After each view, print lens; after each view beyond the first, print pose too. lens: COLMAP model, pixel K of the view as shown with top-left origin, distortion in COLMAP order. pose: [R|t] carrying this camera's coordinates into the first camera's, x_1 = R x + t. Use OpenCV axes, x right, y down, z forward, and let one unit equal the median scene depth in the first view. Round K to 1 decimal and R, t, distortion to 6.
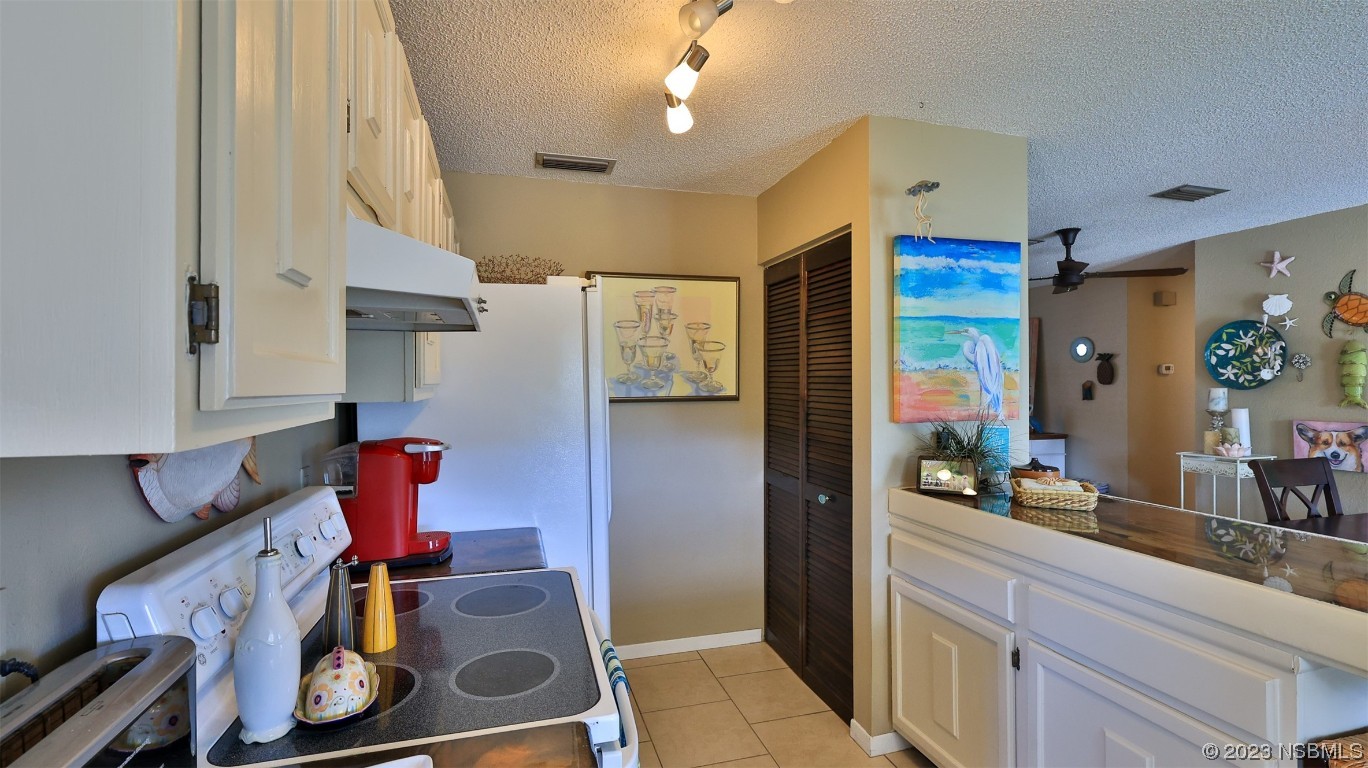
lens RADIAL K [[603.8, 0, 678.9], [0, 603.8, 380.1], [0, 0, 1]] dist [-0.003071, -0.000543]
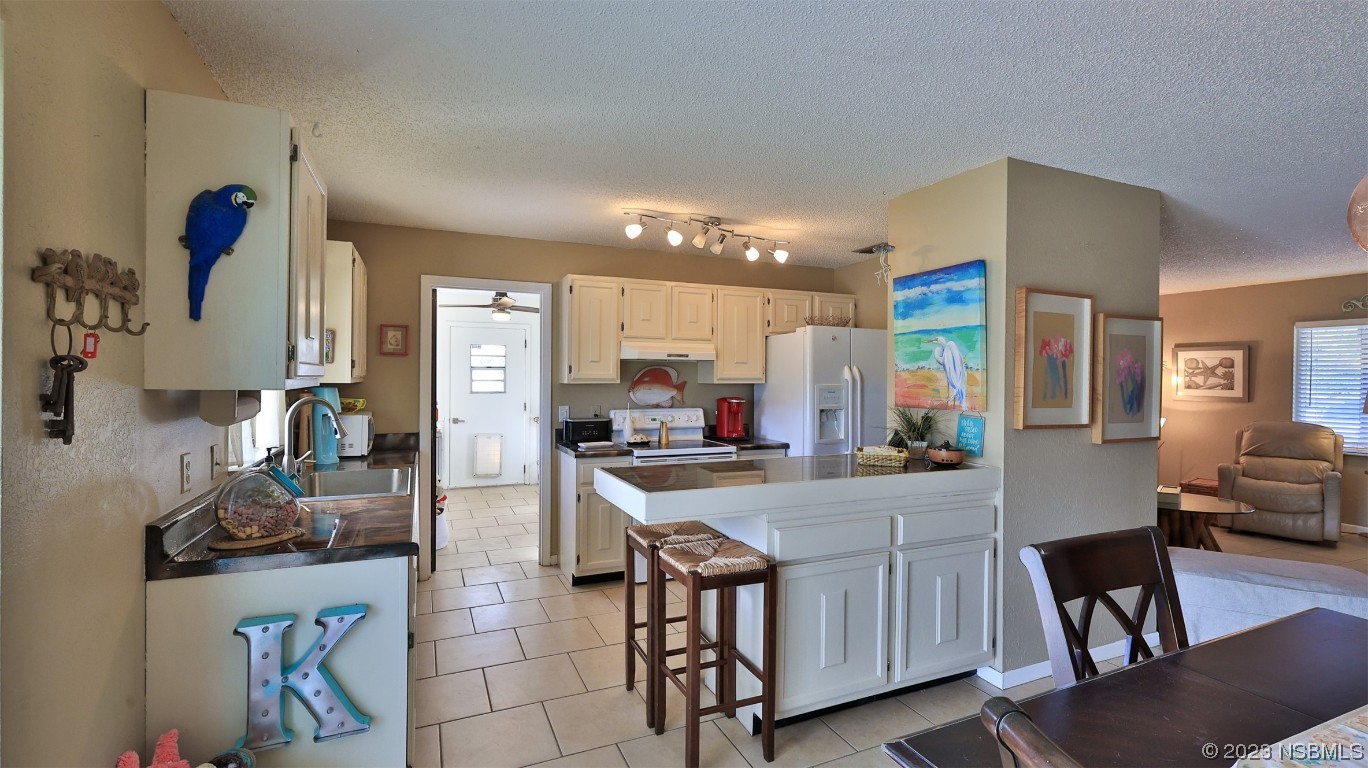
lens RADIAL K [[603.8, 0, 678.9], [0, 603.8, 380.1], [0, 0, 1]] dist [-0.003071, -0.000543]
pose [[0.132296, 0.007408, -0.991183, 1.694768], [-0.003303, 0.999970, 0.007033, -0.001570], [0.991205, 0.002343, 0.132316, 0.279446]]
